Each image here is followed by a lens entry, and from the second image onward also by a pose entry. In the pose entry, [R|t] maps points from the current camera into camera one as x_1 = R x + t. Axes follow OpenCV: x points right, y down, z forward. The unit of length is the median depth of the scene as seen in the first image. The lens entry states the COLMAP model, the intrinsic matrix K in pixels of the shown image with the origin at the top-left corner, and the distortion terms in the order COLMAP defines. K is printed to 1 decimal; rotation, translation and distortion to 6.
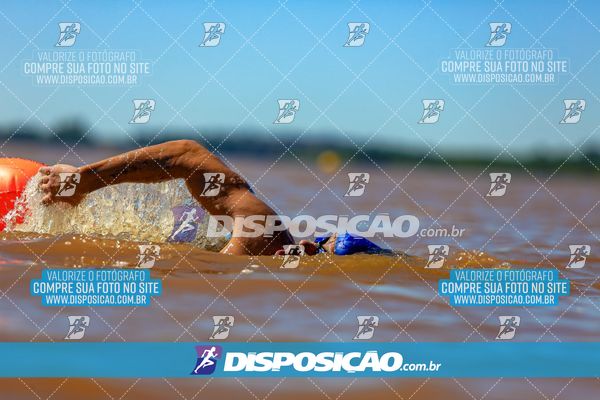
lens RADIAL K [[3489.0, 0, 296.2], [0, 3489.0, 200.1], [0, 0, 1]] dist [1.985249, 0.000000]
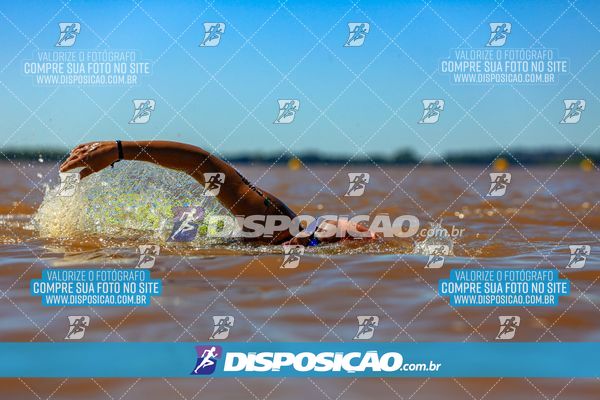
lens RADIAL K [[2242.0, 0, 300.7], [0, 2242.0, 200.7], [0, 0, 1]] dist [0.875699, 0.000000]
pose [[0.999951, -0.000062, -0.009920, 0.007672], [0.000008, 0.999985, -0.005408, 0.003632], [0.009920, 0.005407, 0.999936, 0.357141]]
